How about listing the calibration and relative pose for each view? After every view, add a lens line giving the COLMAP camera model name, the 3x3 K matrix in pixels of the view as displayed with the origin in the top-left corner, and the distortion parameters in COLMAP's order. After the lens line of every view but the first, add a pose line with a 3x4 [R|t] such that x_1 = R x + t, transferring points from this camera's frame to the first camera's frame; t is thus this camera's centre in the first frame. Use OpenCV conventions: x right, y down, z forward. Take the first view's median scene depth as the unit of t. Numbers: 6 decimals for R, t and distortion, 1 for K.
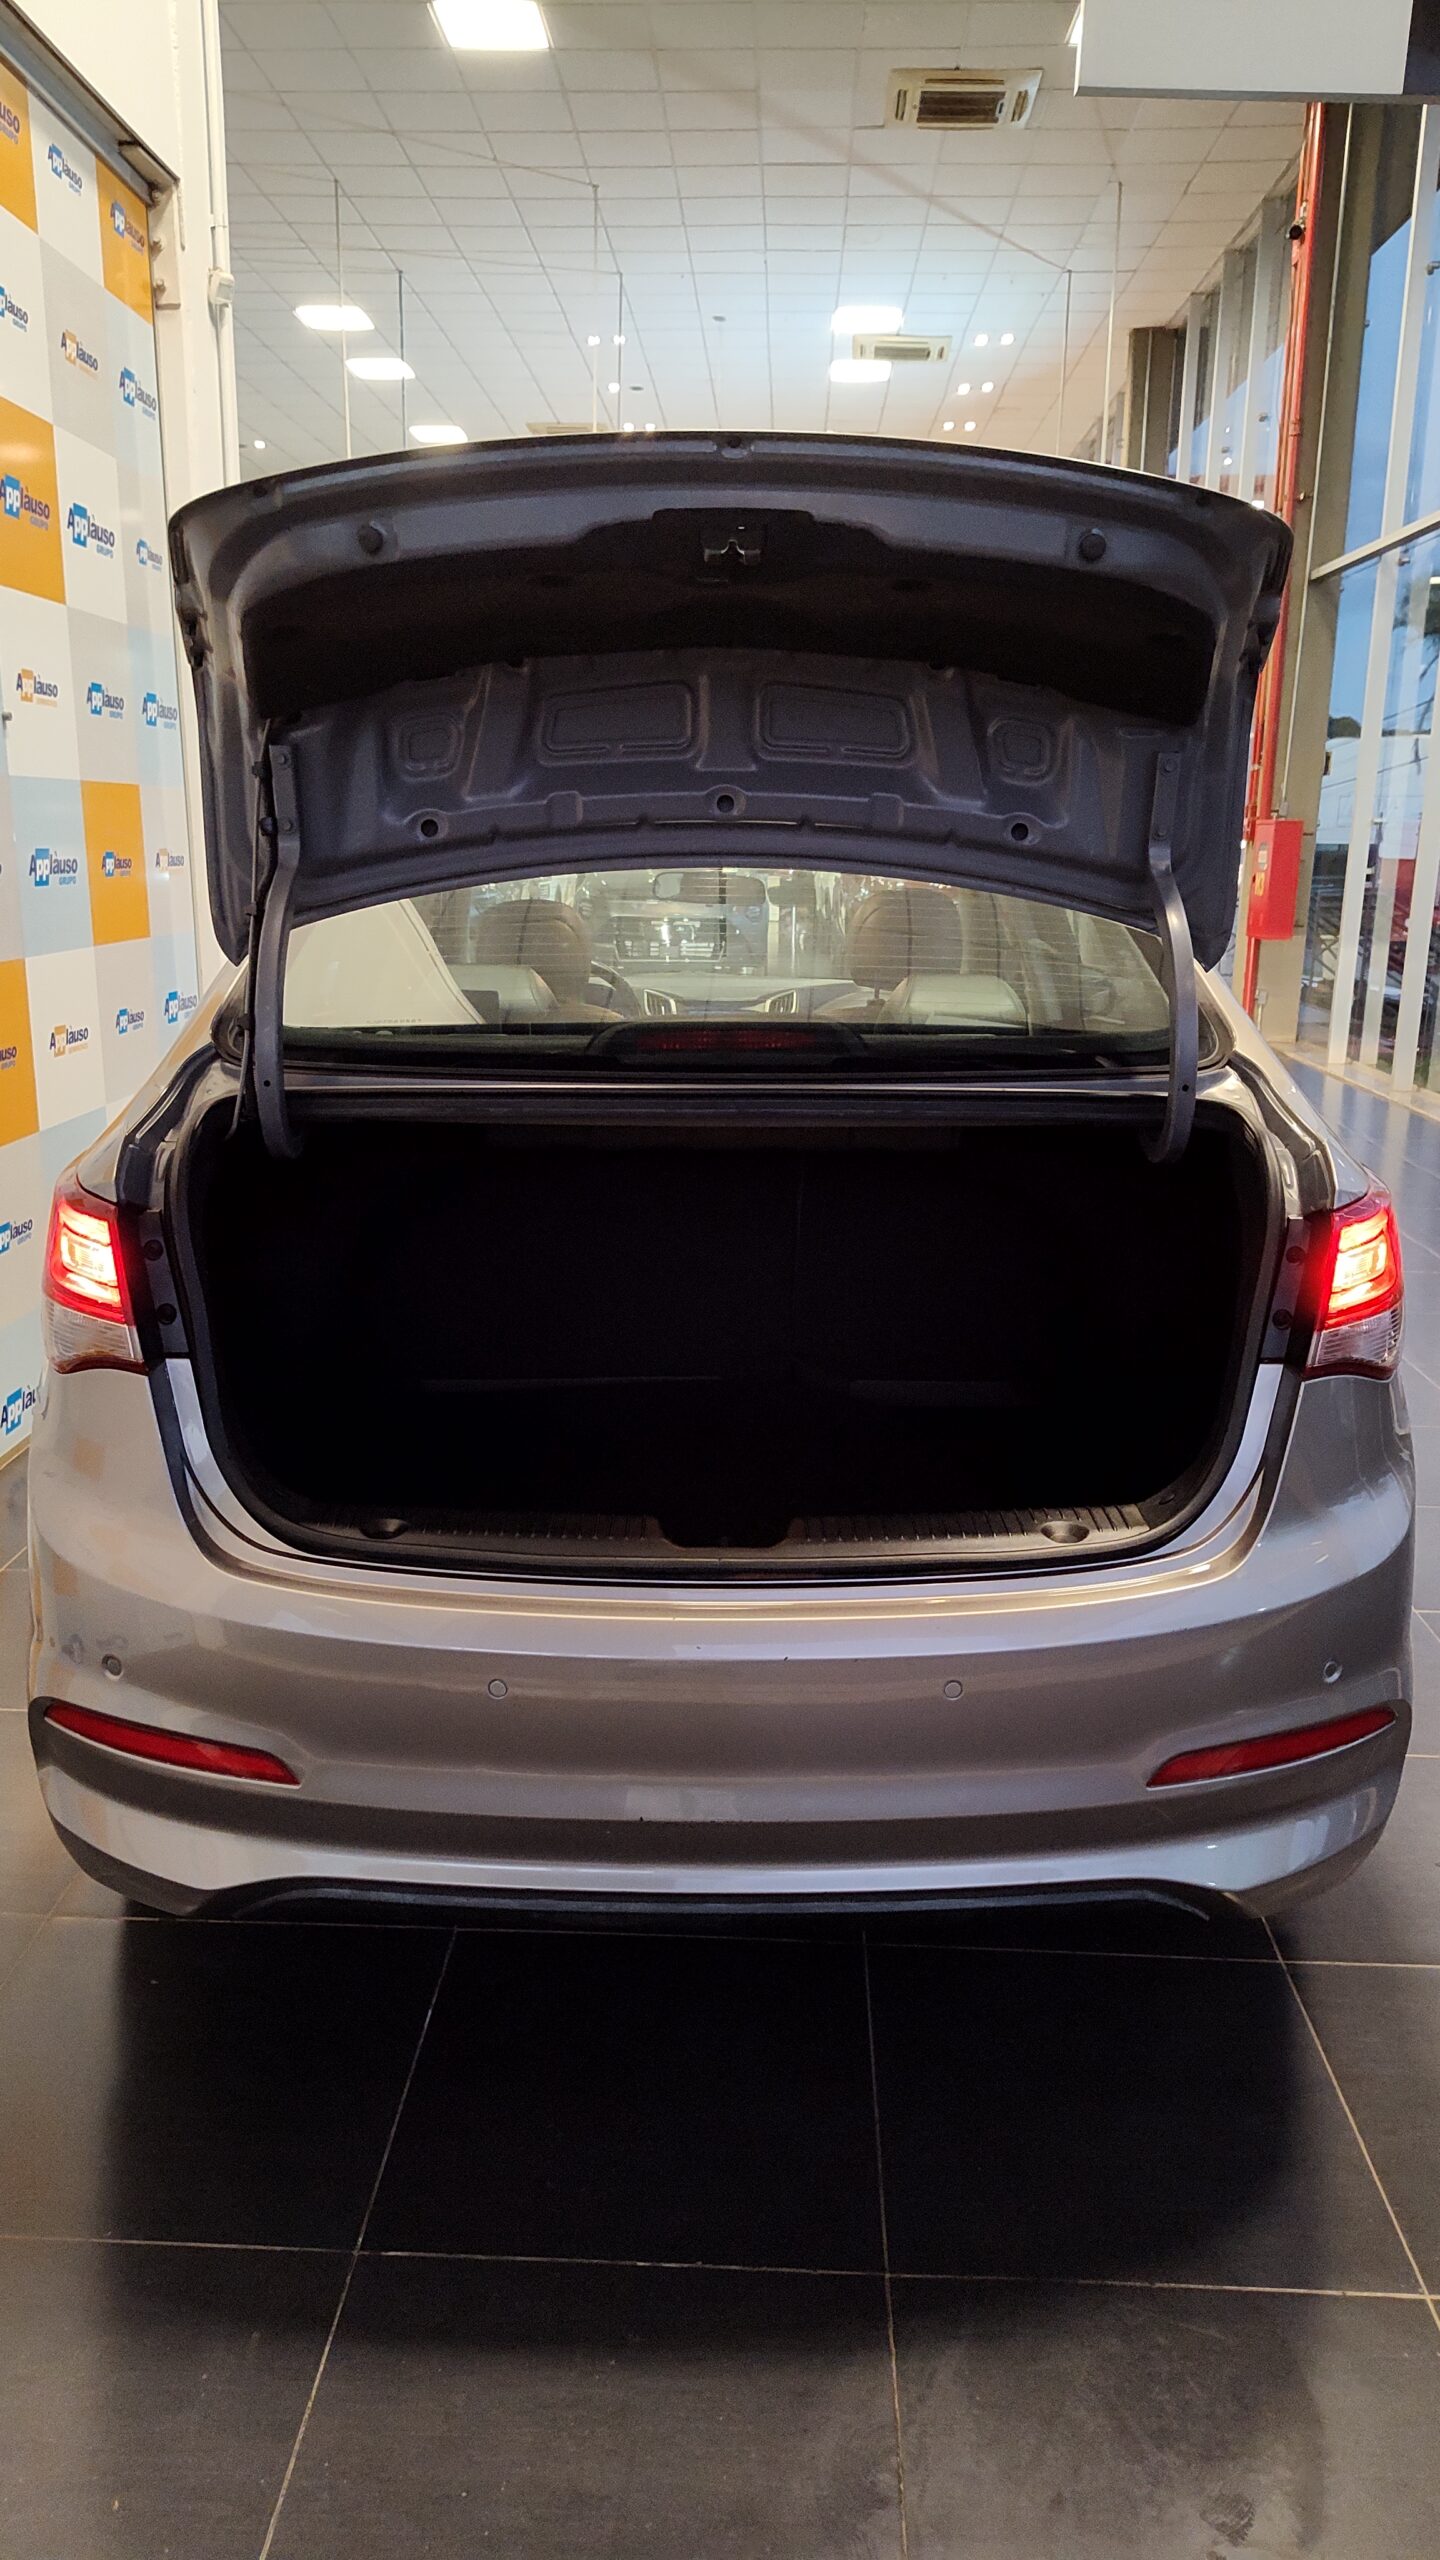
lens RADIAL K [[1739.5, 0, 727.1], [0, 1739.5, 1257.9], [0, 0, 1]] dist [0.089183, -0.125171]
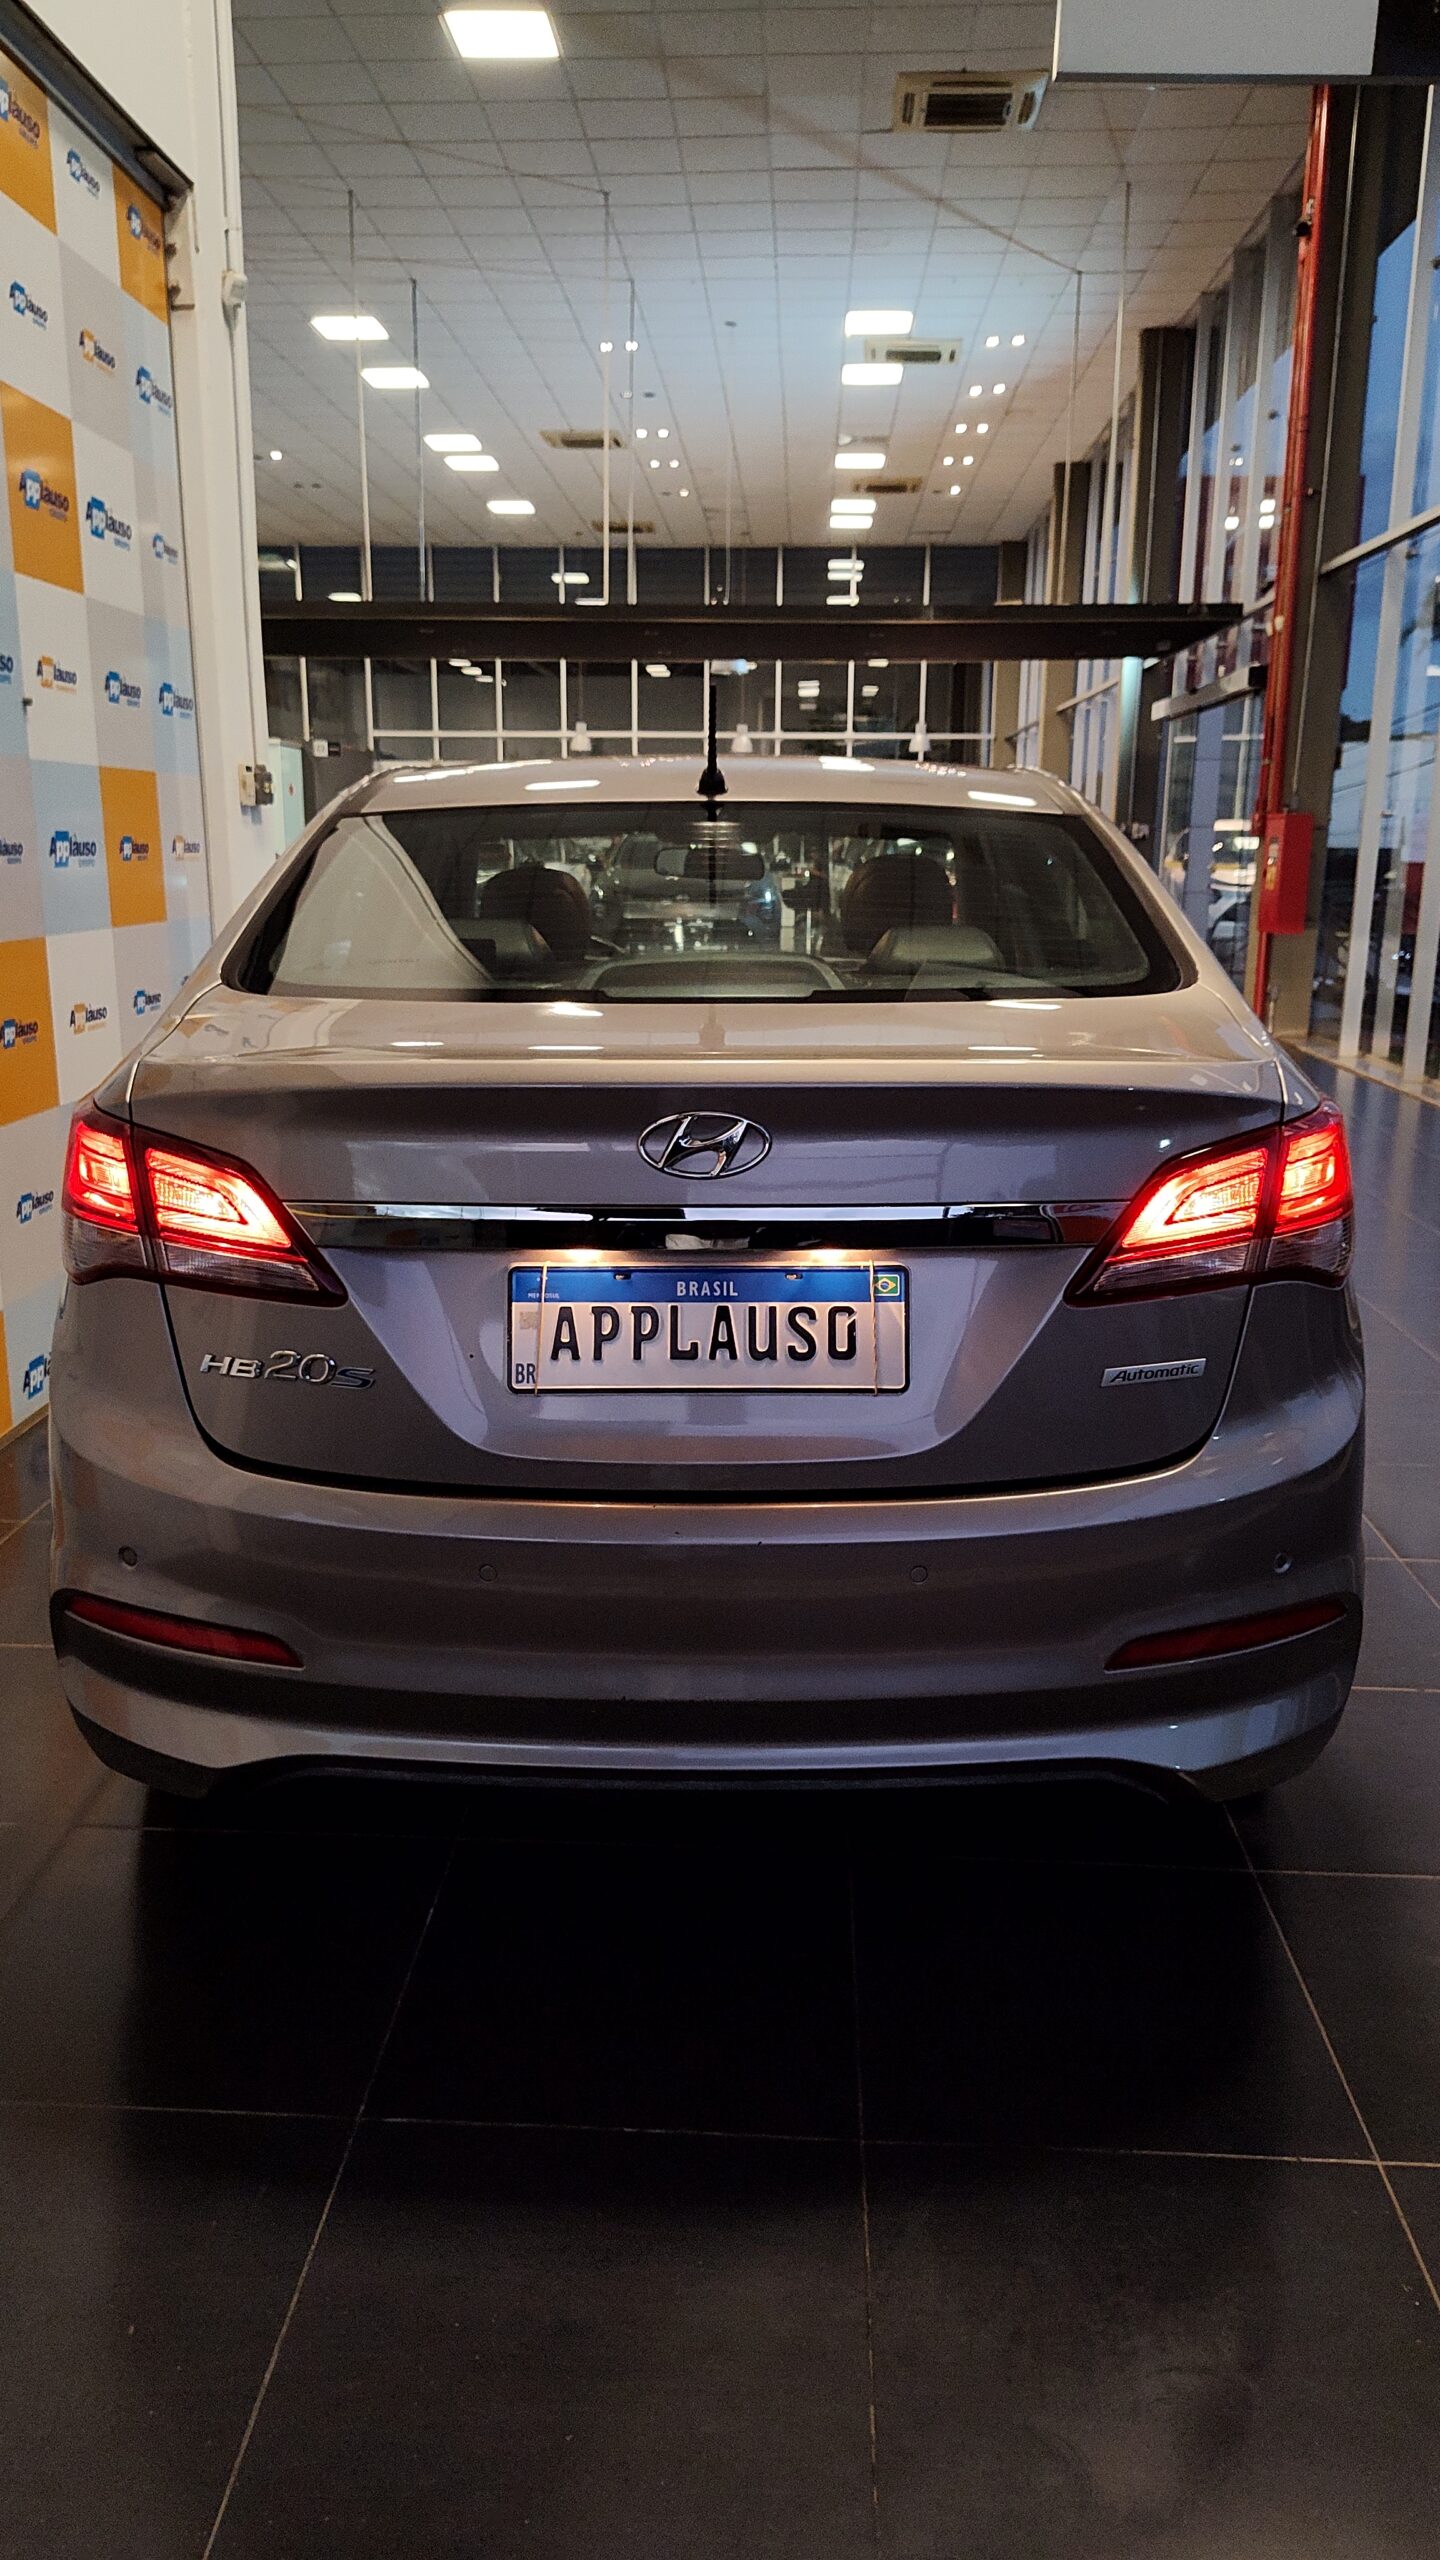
lens RADIAL K [[1743.9, 0, 714.7], [0, 1743.9, 1261.6], [0, 0, 1]] dist [0.086972, -0.129211]
pose [[0.999842, -0.003413, -0.017439, 0.008439], [0.003354, 0.999988, -0.003436, 0.020461], [0.017451, 0.003377, 0.999842, -0.020085]]
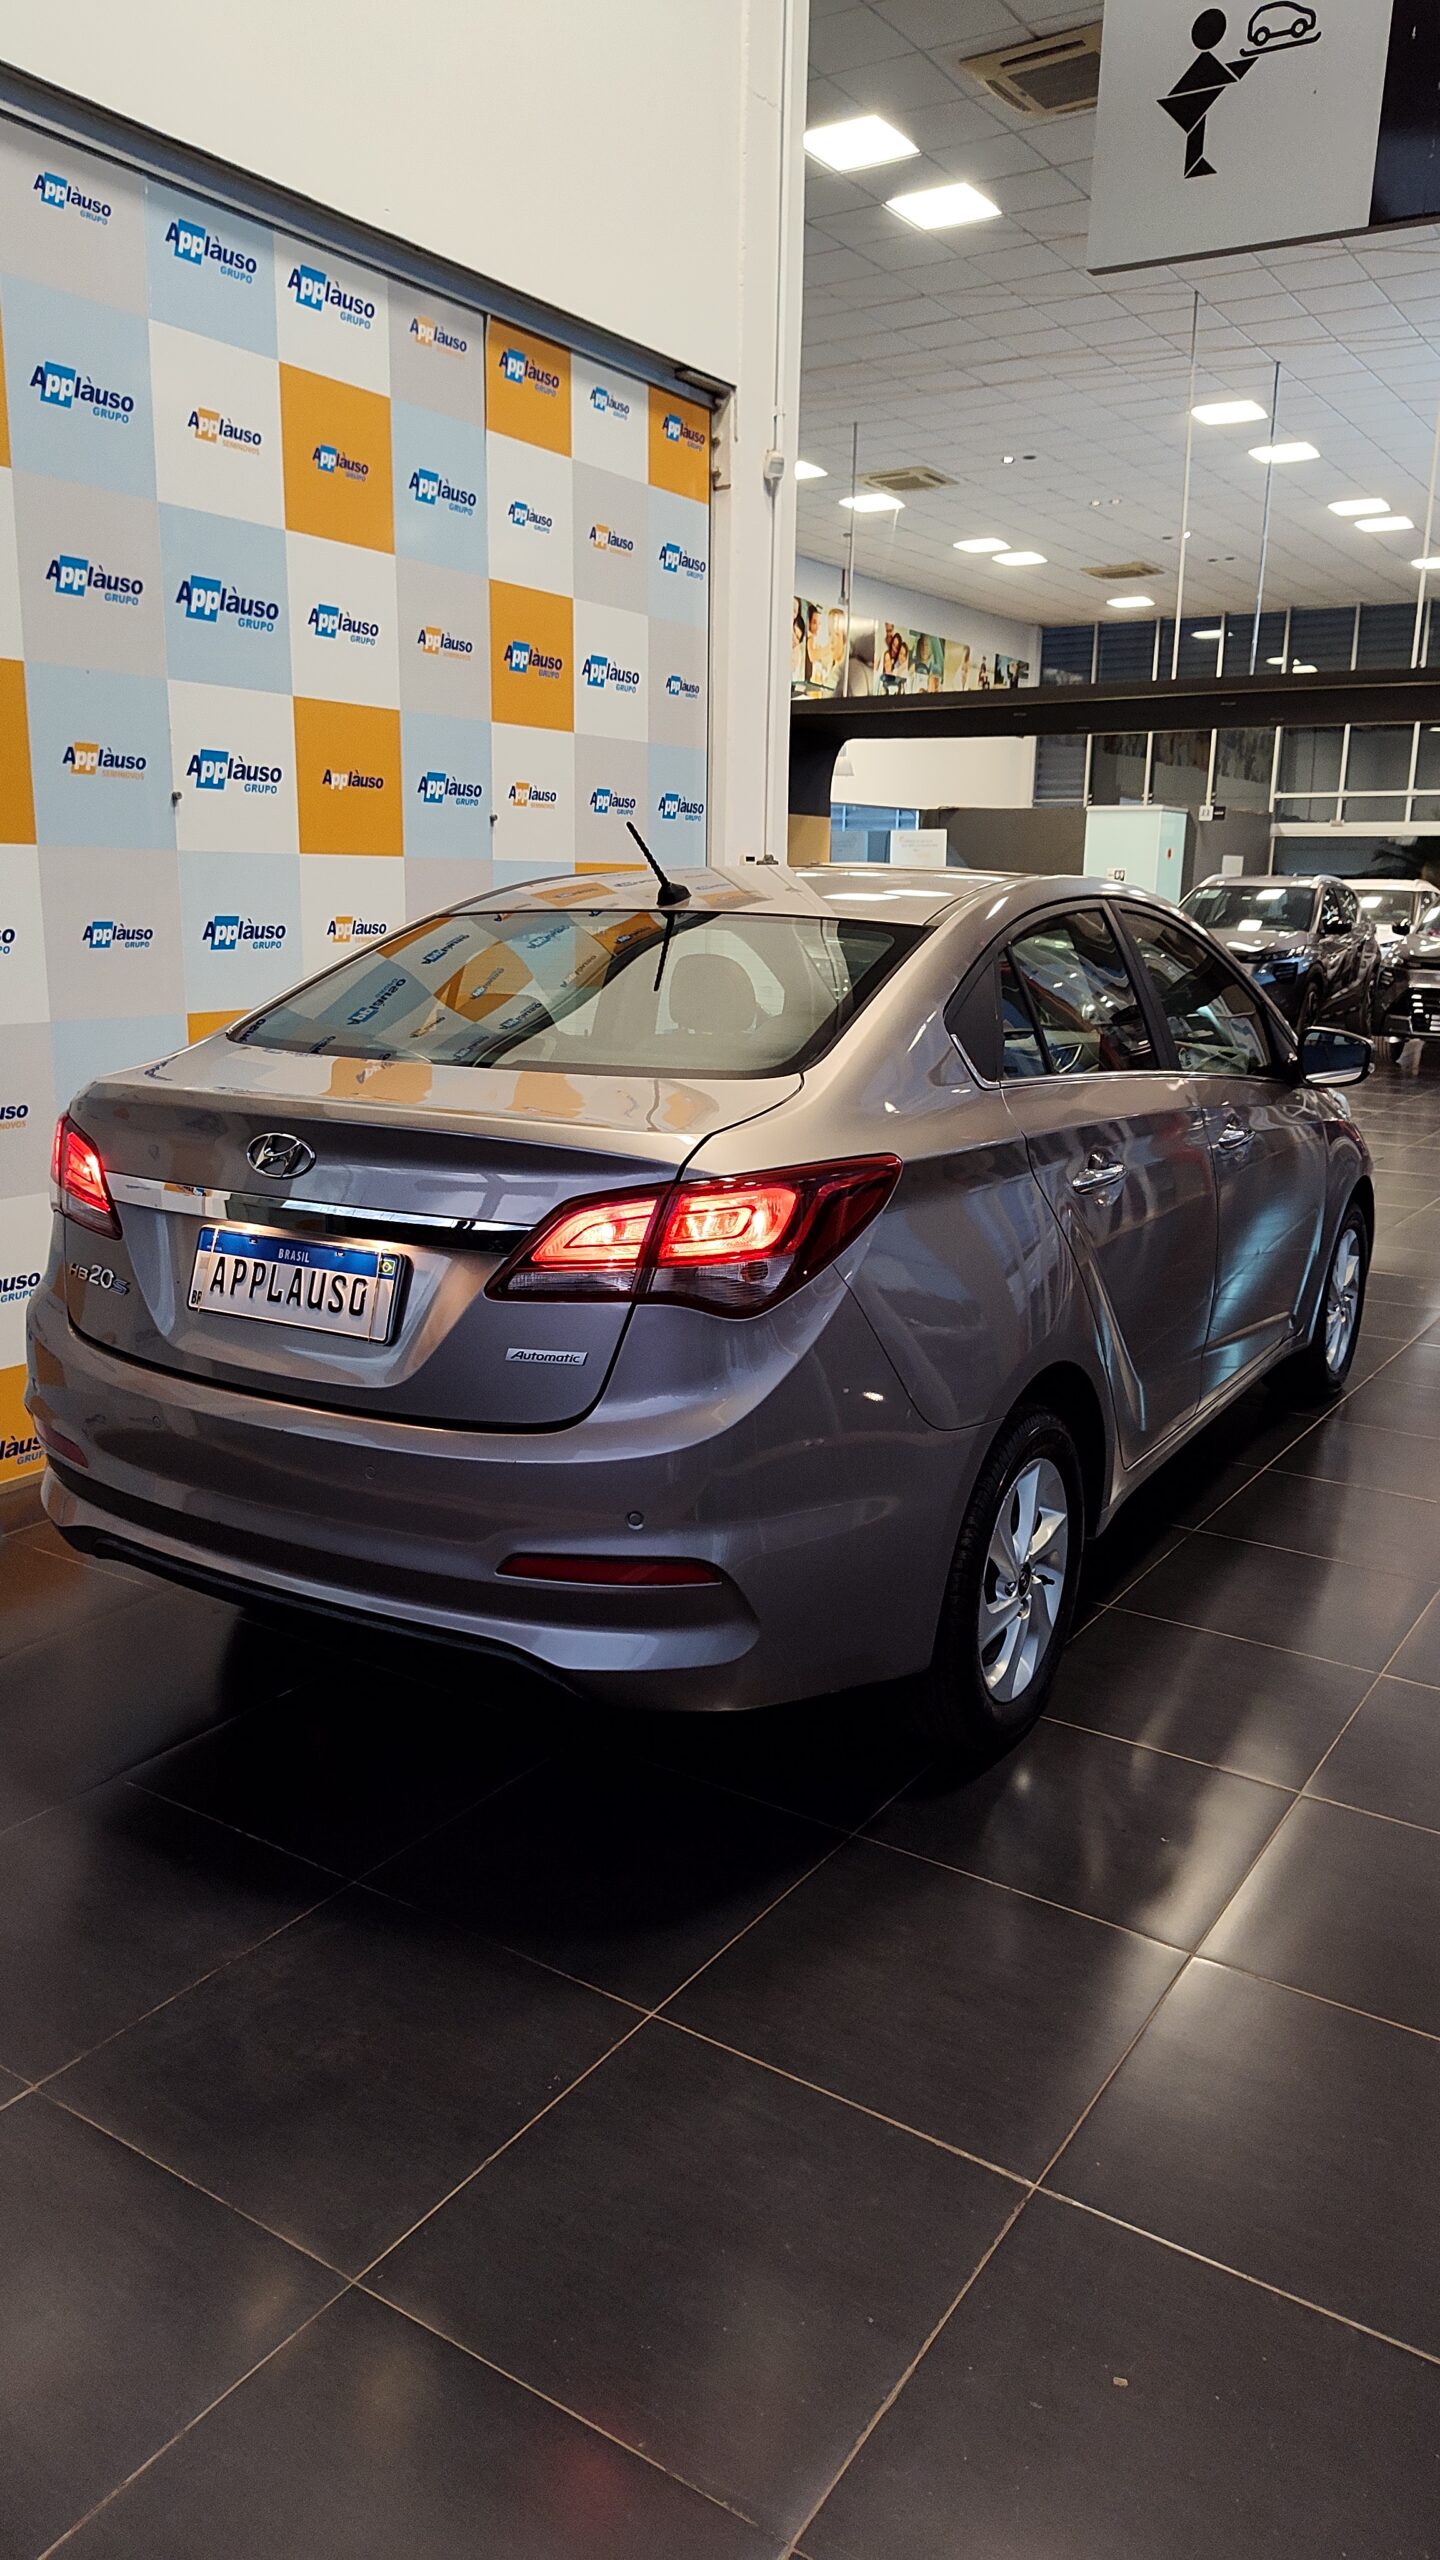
lens RADIAL K [[1739.5, 0, 727.1], [0, 1739.5, 1257.9], [0, 0, 1]] dist [0.089183, -0.125171]
pose [[0.856338, 0.110155, -0.504531, 0.378852], [-0.129027, 0.991638, -0.002492, 0.009995], [0.500038, 0.067233, 0.863390, -0.048411]]
